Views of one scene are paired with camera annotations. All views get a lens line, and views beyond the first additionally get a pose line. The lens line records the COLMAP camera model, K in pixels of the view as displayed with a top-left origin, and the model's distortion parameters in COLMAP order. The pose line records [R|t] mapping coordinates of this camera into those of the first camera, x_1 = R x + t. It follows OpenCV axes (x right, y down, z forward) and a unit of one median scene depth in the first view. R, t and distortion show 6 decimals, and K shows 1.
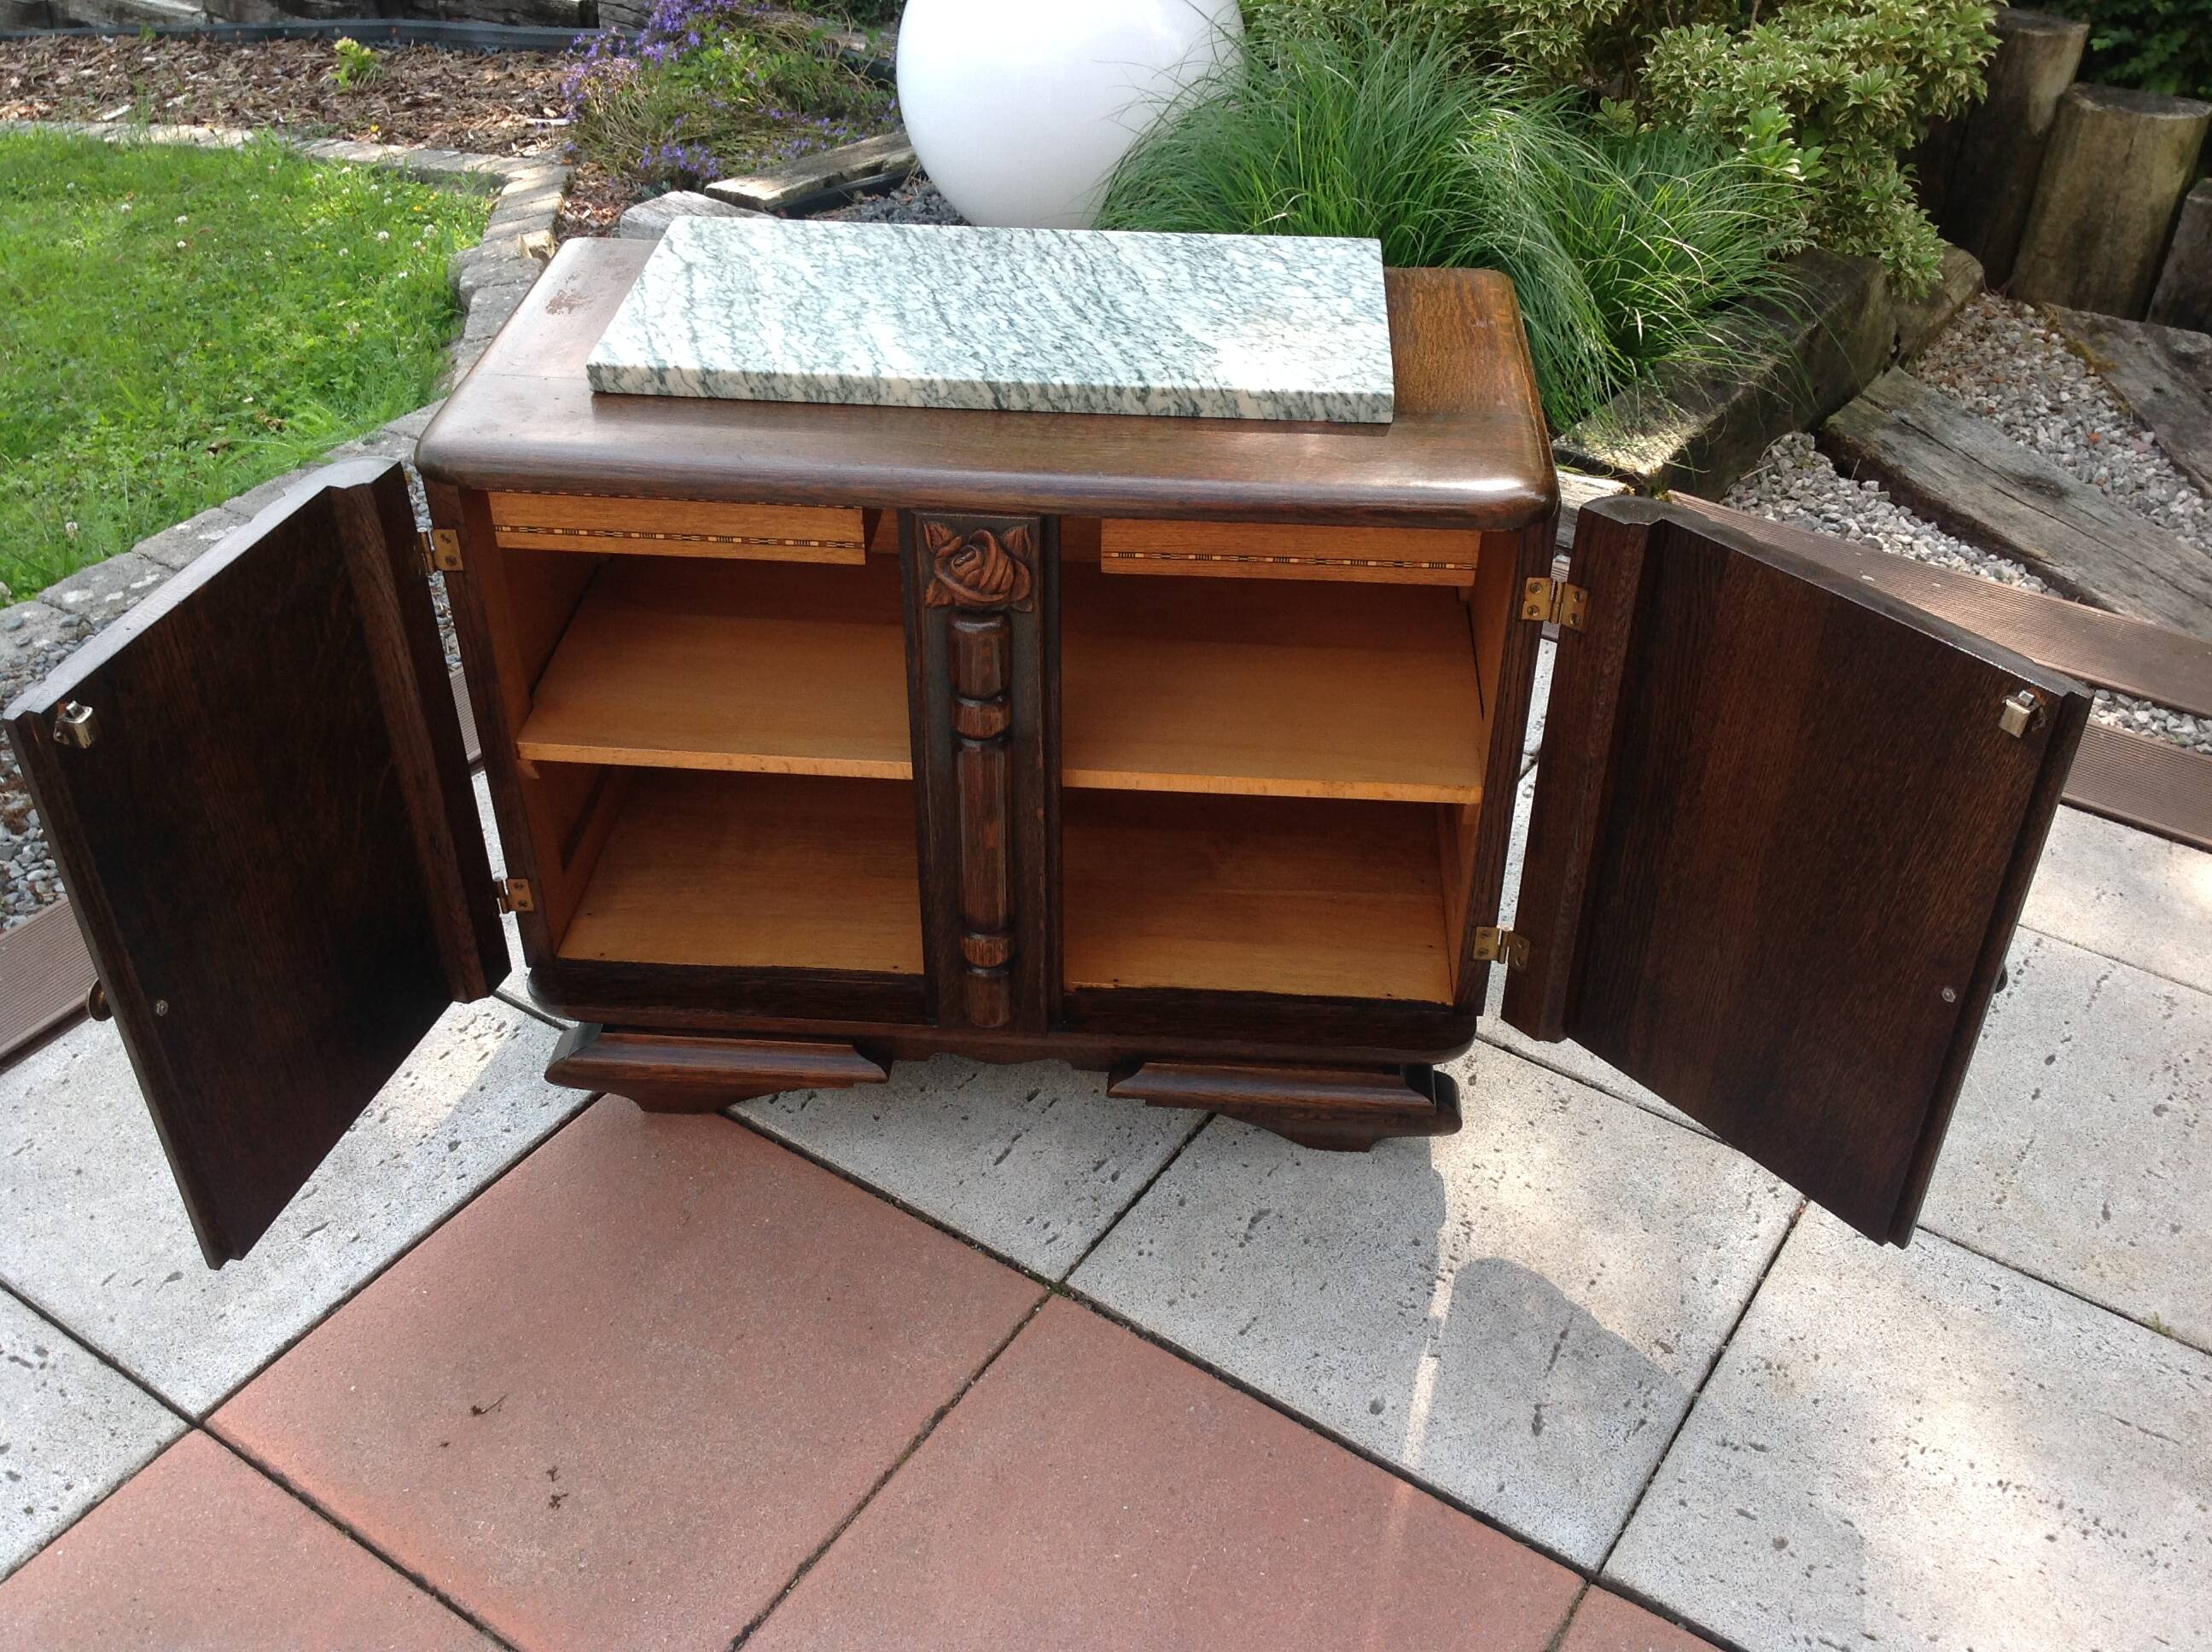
lens RADIAL K [[2042.7, 0, 1091.0], [0, 2042.7, 861.9], [0, 0, 1]] dist [0.139387, -0.318837]
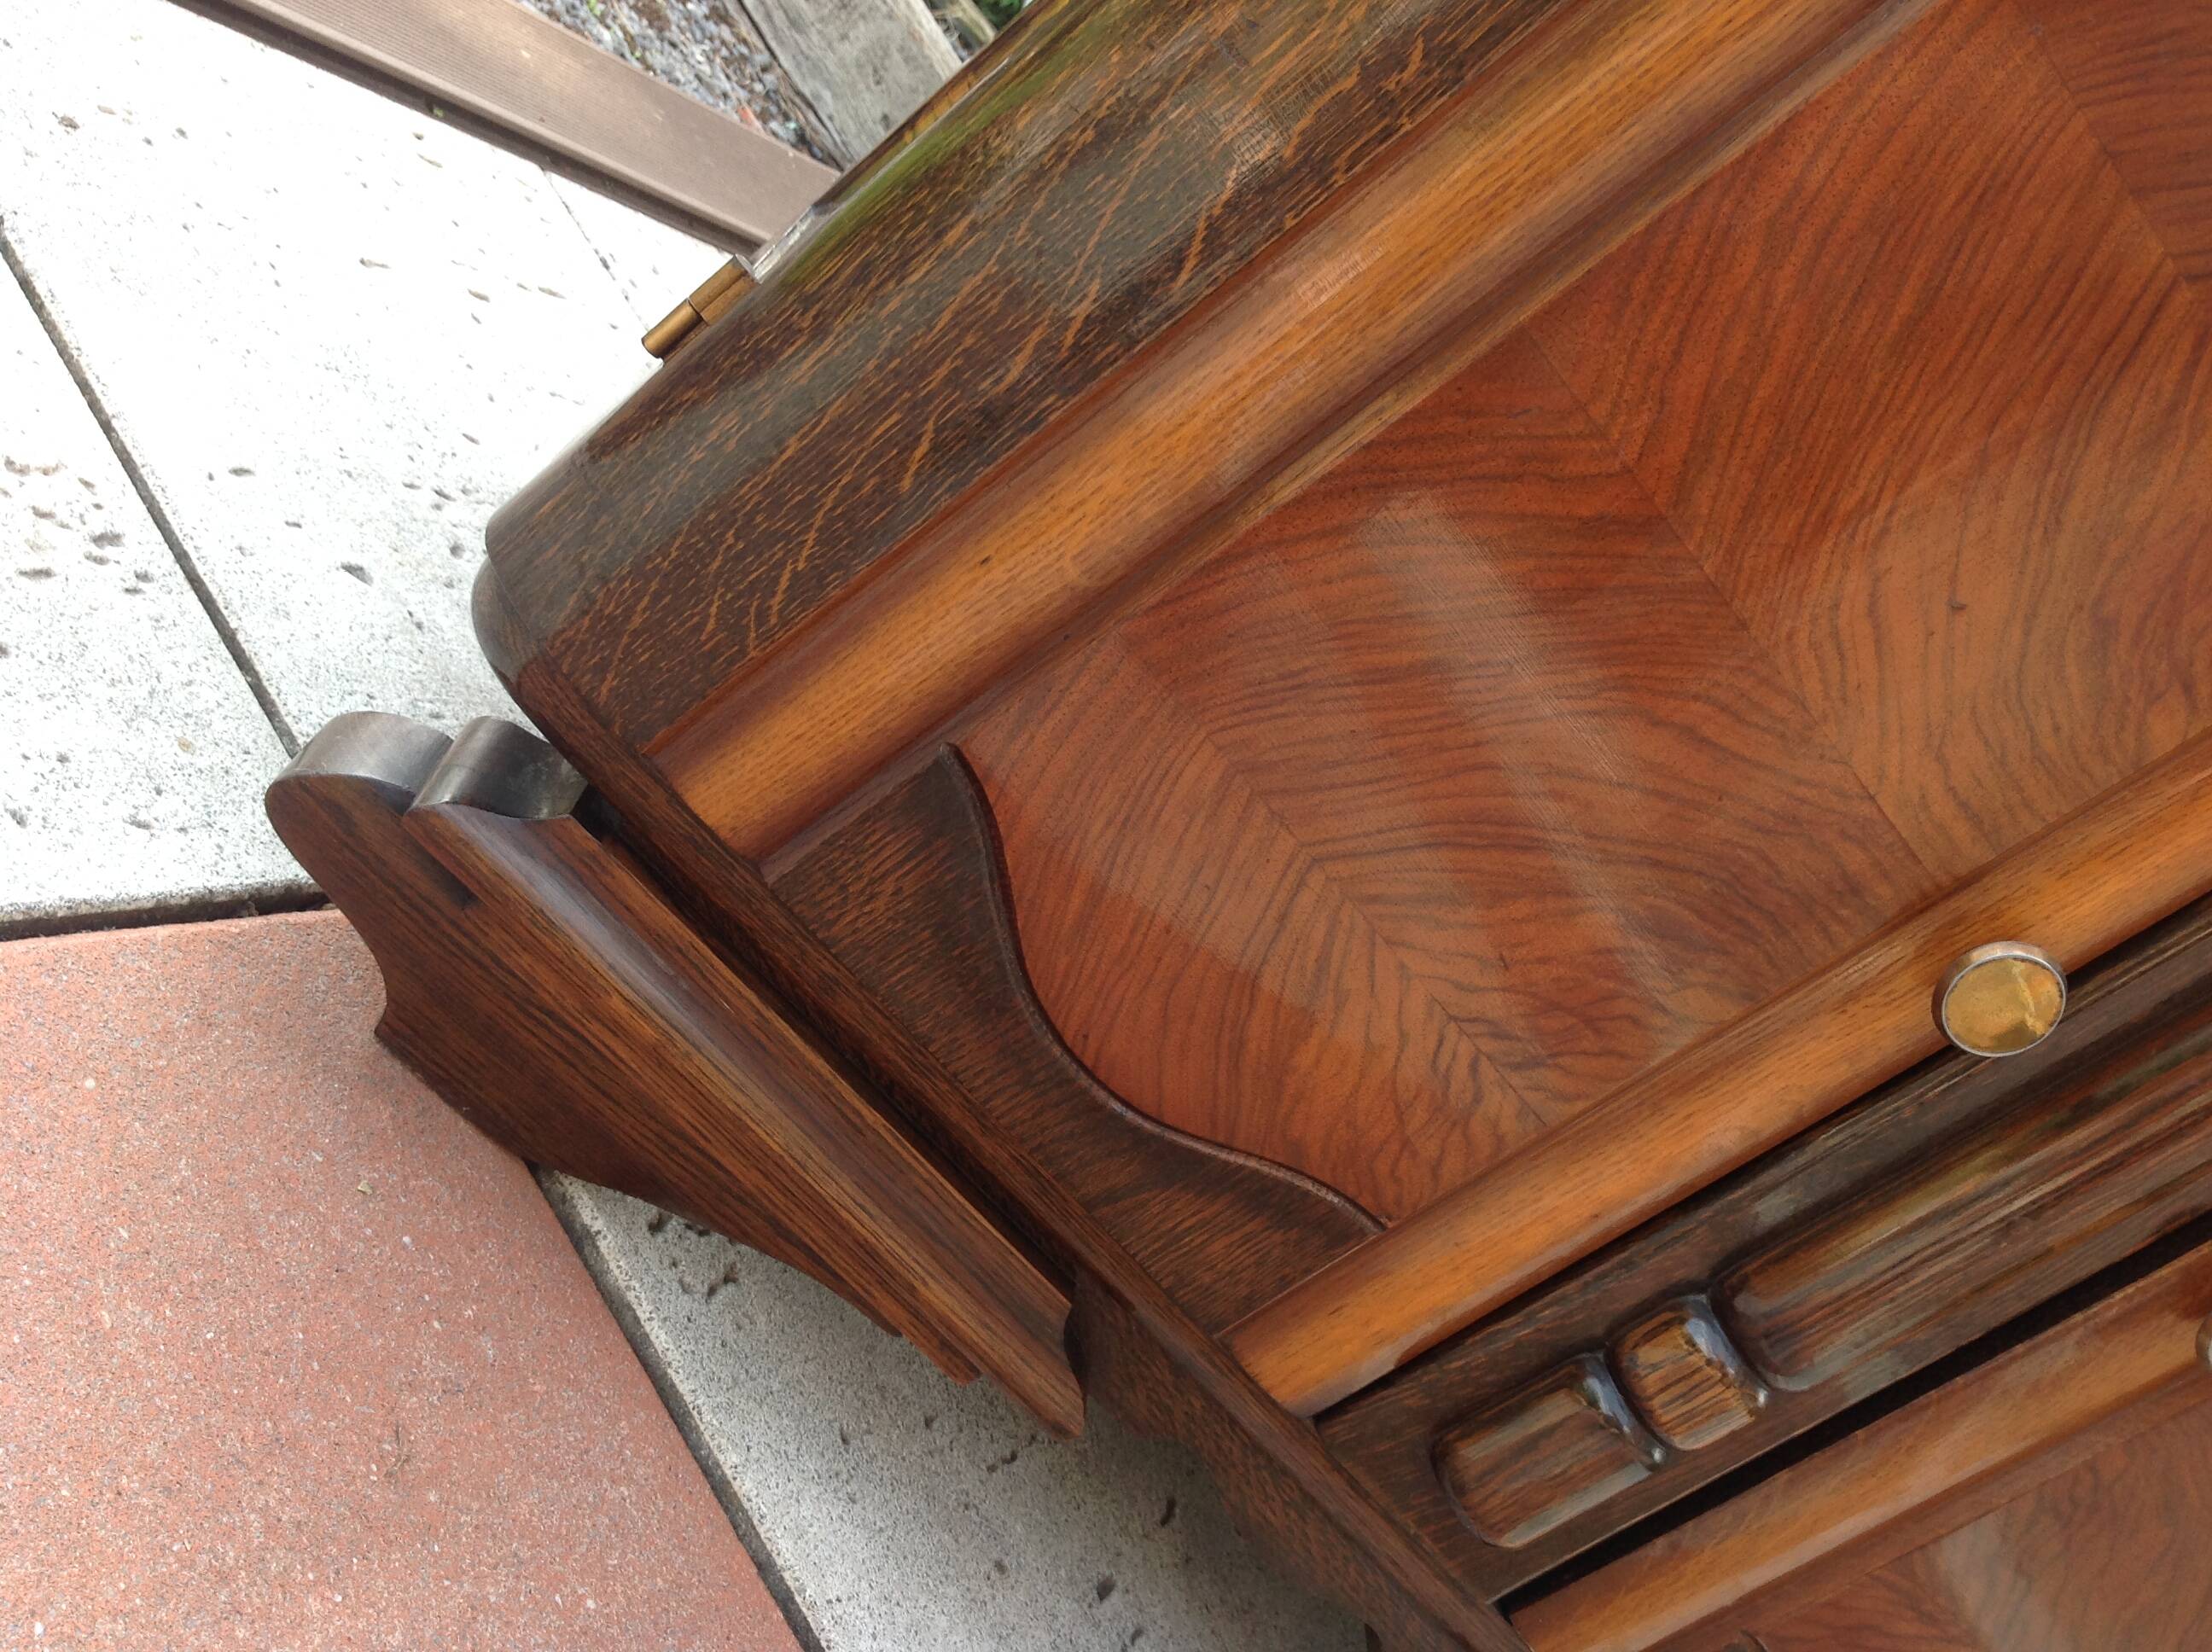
lens RADIAL K [[2119.2, 0, 1069.4], [0, 2119.2, 824.9], [0, 0, 1]] dist [0.123329, -0.227693]
pose [[0.646999, 0.661114, 0.379895, -0.344114], [-0.600375, 0.748845, -0.280680, 0.143660], [-0.470044, -0.046480, 0.881418, 0.729883]]
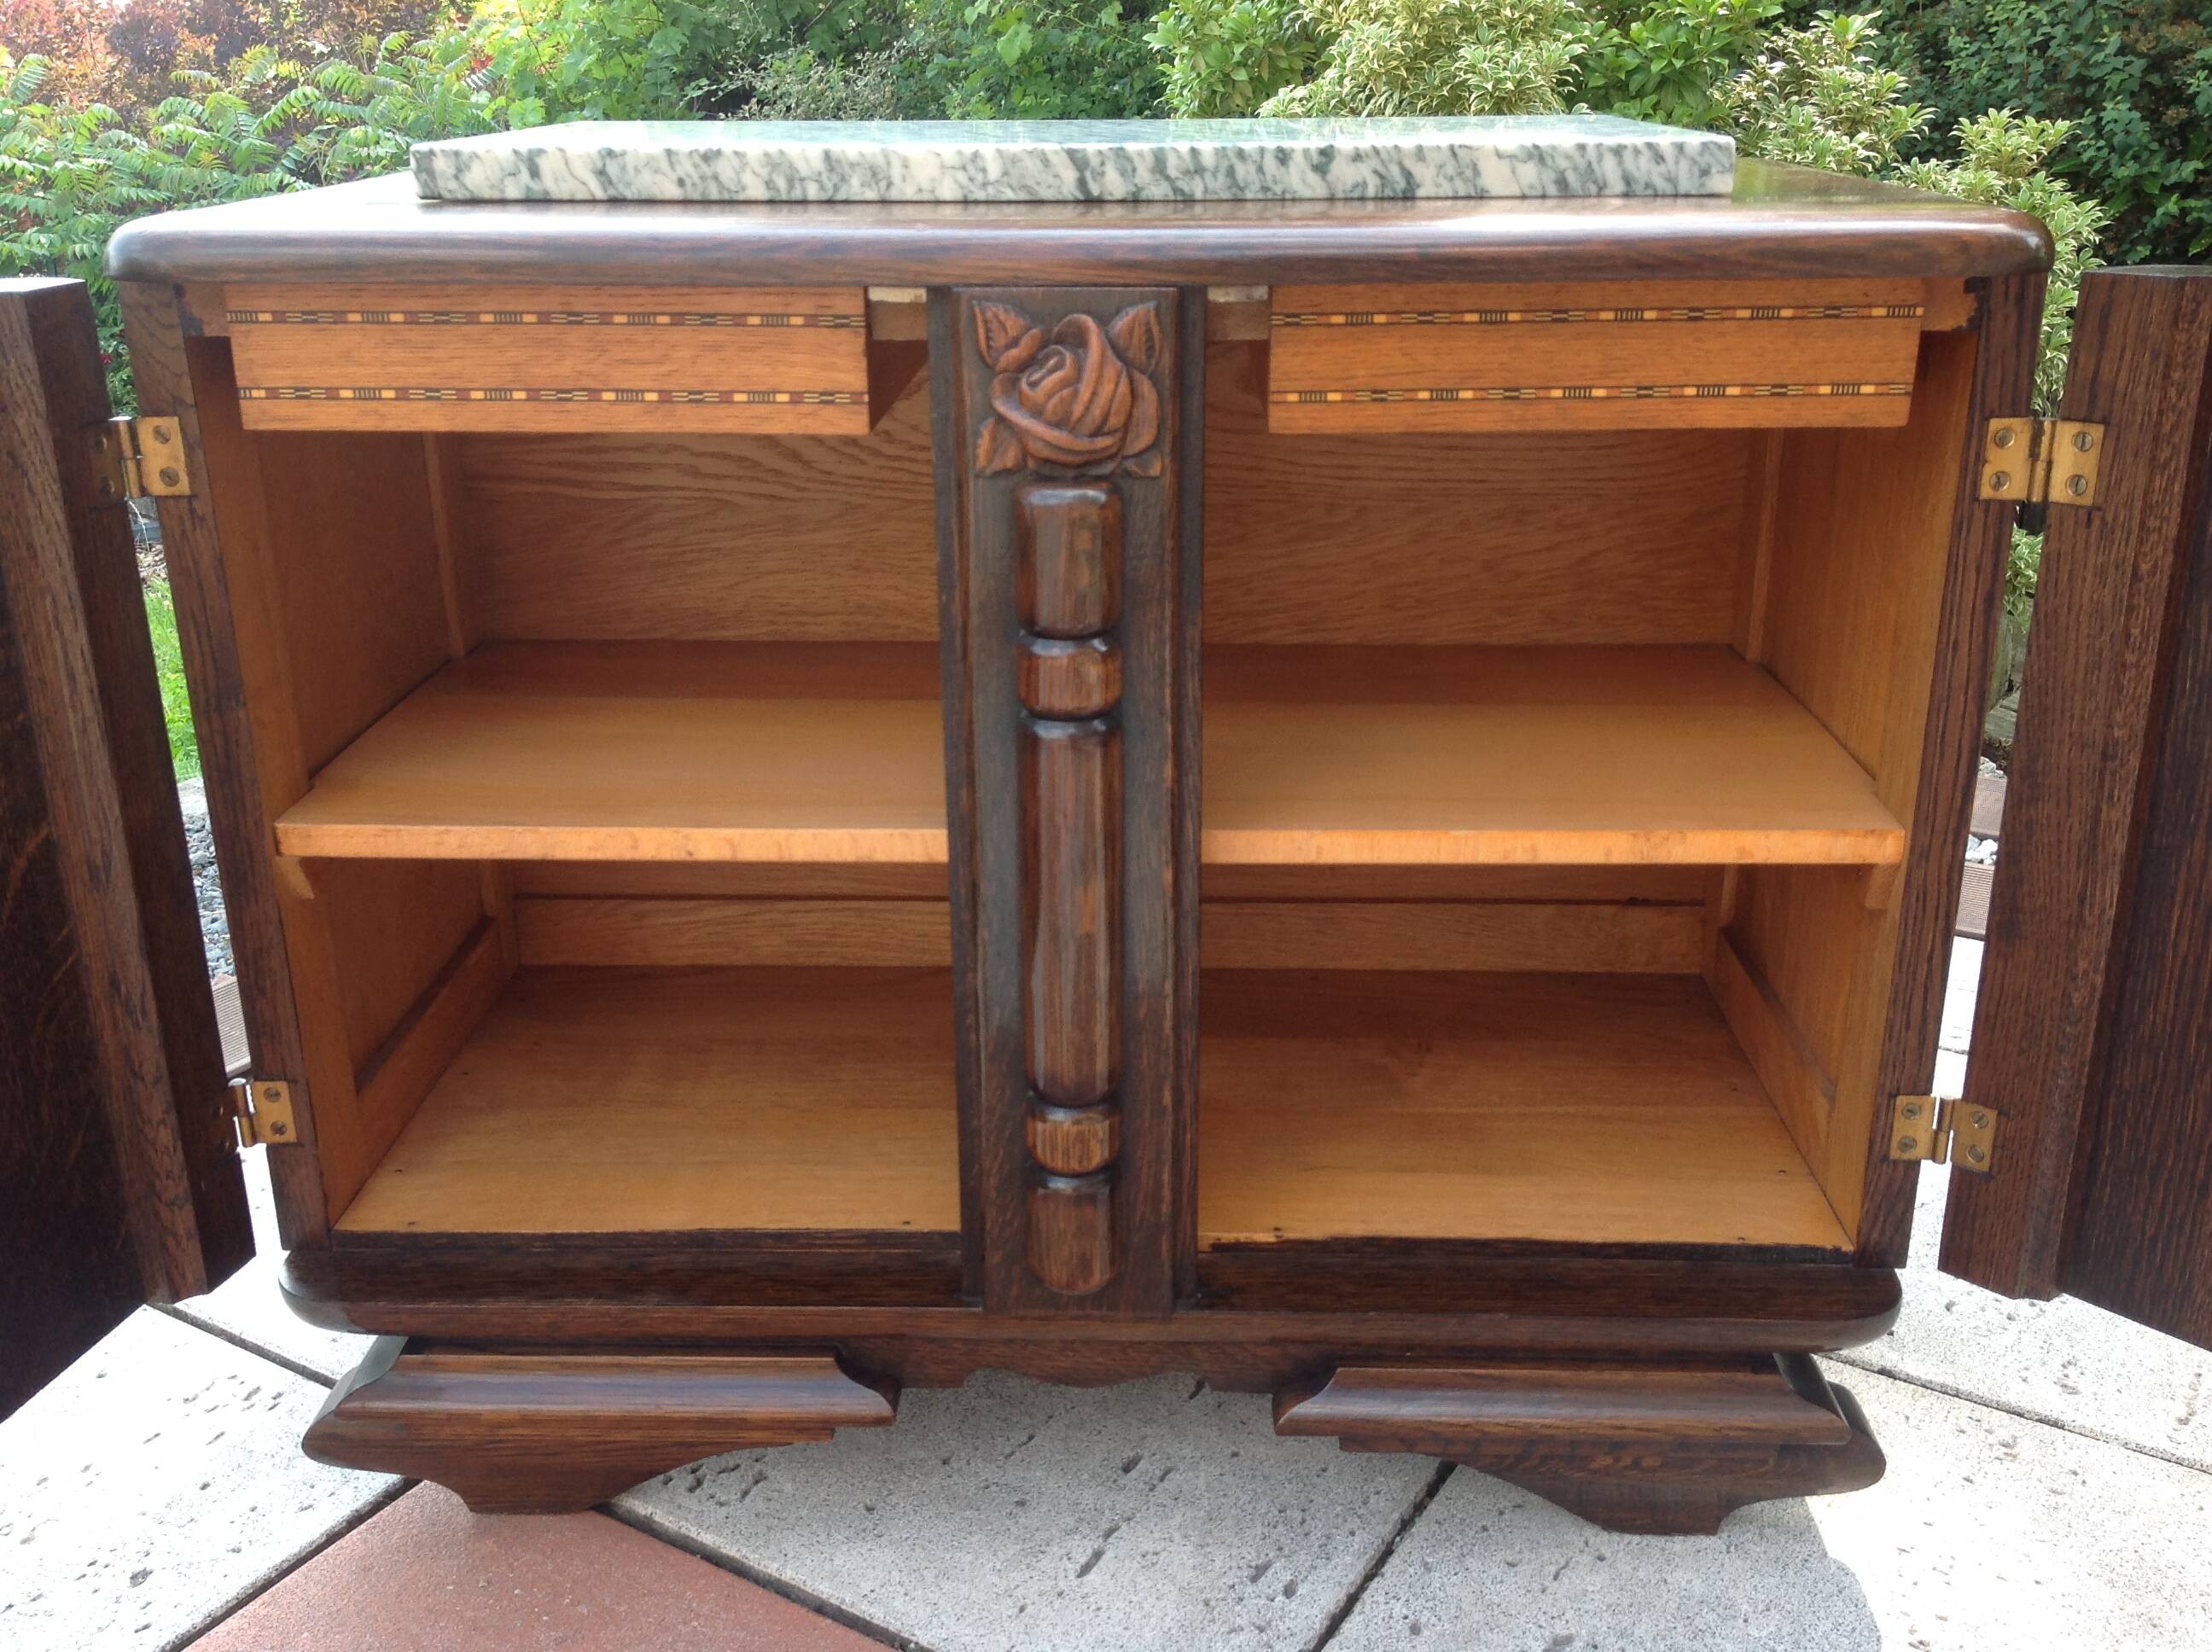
lens RADIAL K [[2054.5, 0, 1090.1], [0, 2054.5, 871.2], [0, 0, 1]] dist [0.122836, -0.271208]
pose [[0.999161, -0.026401, 0.031303, -0.063152], [0.034058, 0.960188, -0.277272, 0.132873], [-0.022737, 0.278106, 0.960281, 0.428928]]
